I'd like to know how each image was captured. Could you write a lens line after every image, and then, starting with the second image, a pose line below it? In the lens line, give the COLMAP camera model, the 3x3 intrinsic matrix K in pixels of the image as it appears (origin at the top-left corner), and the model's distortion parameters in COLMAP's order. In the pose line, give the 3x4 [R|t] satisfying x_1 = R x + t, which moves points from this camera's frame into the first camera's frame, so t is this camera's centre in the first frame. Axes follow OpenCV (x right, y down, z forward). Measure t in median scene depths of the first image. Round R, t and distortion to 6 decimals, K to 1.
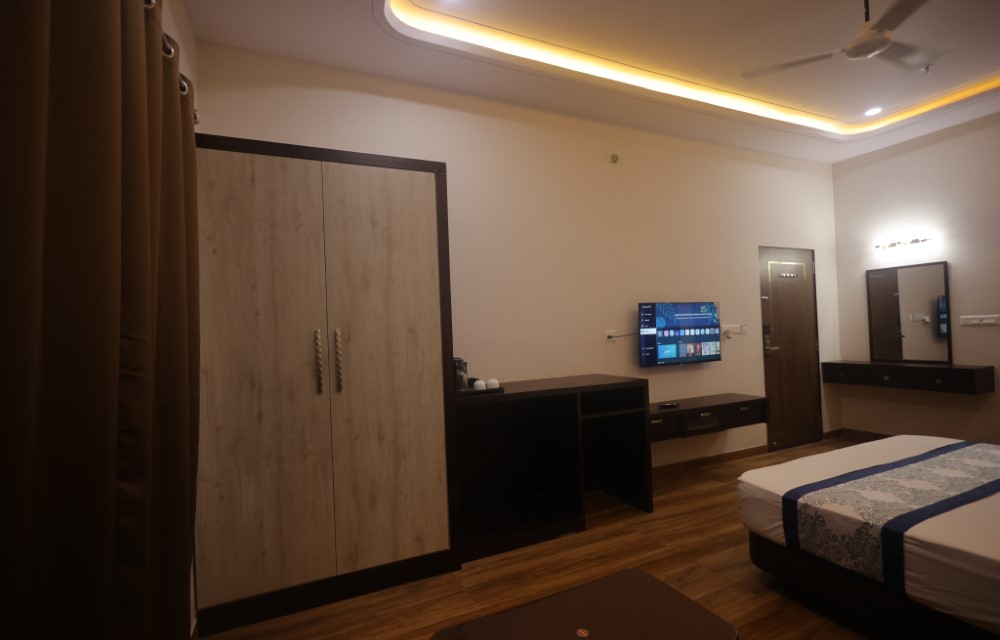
lens RADIAL K [[461.0, 0, 507.1], [0, 461.0, 324.7], [0, 0, 1]] dist [0.001196, 0.000351]
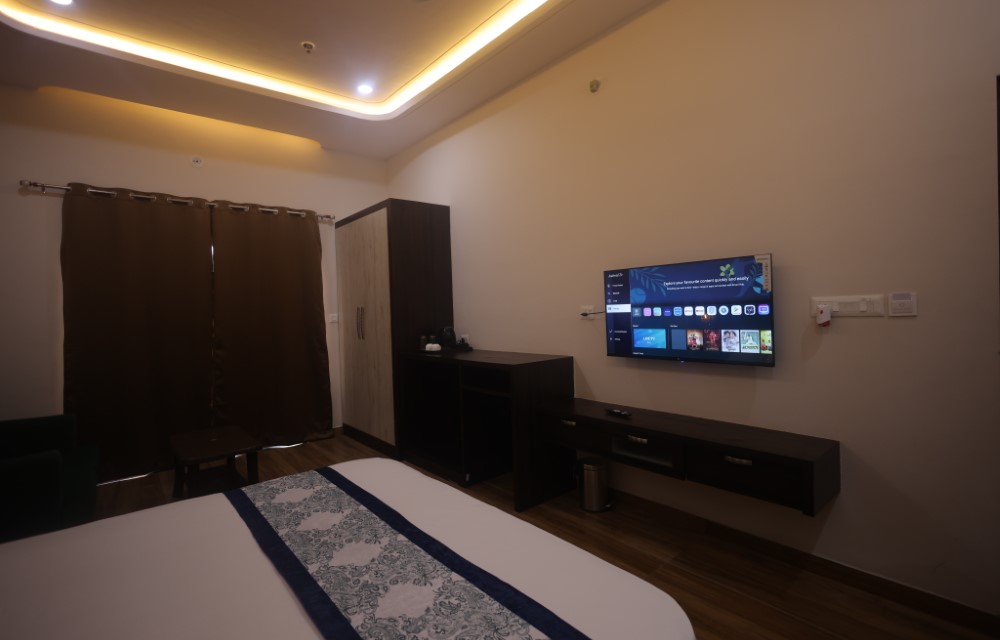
lens RADIAL K [[461.0, 0, 508.2], [0, 461.0, 311.5], [0, 0, 1]] dist [0.001196, 0.000351]
pose [[0.263833, 0.038472, -0.963801, 0.950595], [0.044668, 0.997645, 0.052051, -0.026482], [0.963534, -0.056783, 0.261493, 0.628718]]
